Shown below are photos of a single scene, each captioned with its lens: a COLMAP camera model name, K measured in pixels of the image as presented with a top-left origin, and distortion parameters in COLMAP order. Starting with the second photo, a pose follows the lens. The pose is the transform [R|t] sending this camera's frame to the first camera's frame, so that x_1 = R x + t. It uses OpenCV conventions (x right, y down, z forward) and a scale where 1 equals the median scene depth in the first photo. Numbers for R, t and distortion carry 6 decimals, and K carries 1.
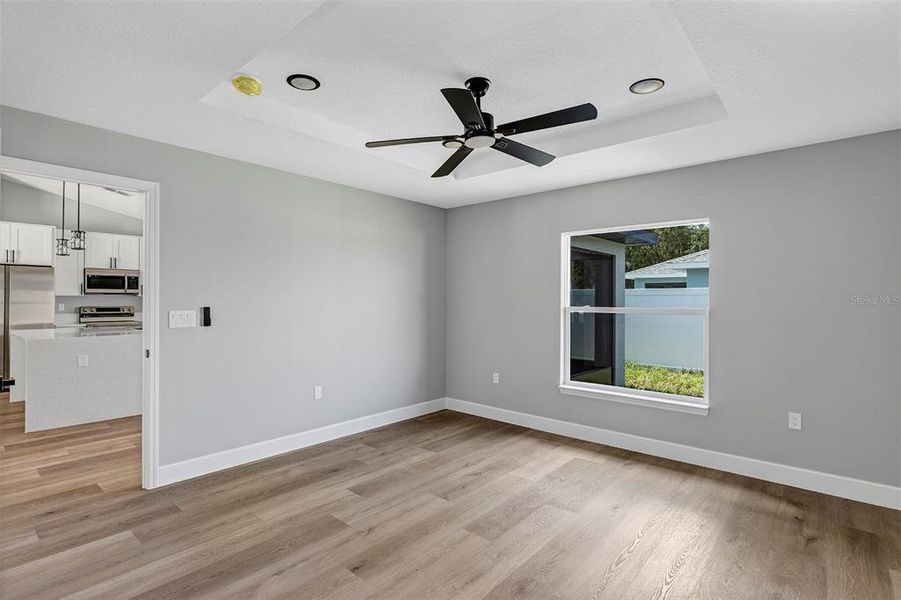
lens RADIAL K [[431.9, 0, 451.0], [0, 431.9, 299.2], [0, 0, 1]] dist [-0.000888, -0.000075]
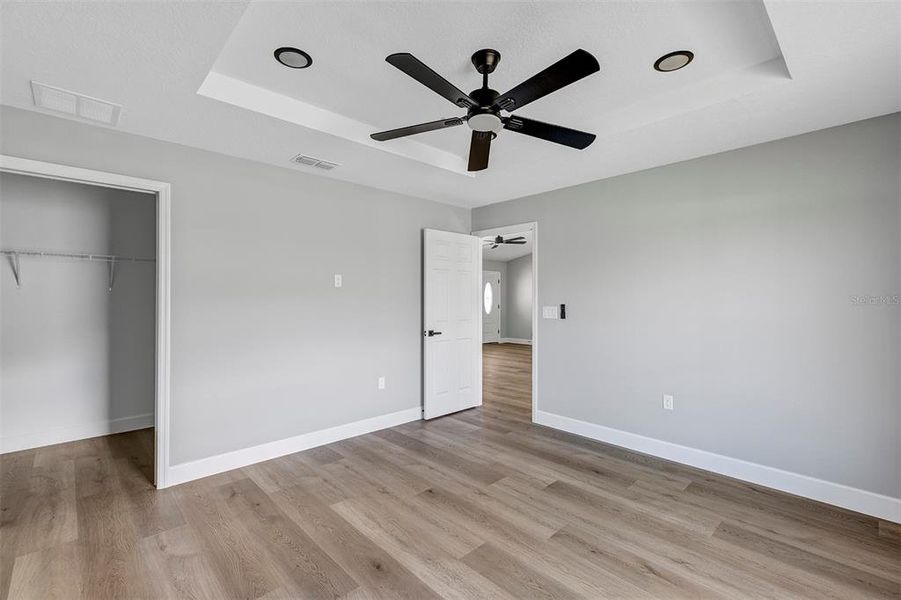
lens RADIAL K [[407.7, 0, 456.3], [0, 407.7, 300.2], [0, 0, 1]] dist [0.004919, -0.001152]
pose [[-0.088449, 0.000750, -0.996080, 0.715492], [-0.001459, 0.999999, 0.000883, 0.005533], [0.996080, 0.001532, -0.088448, 0.794449]]
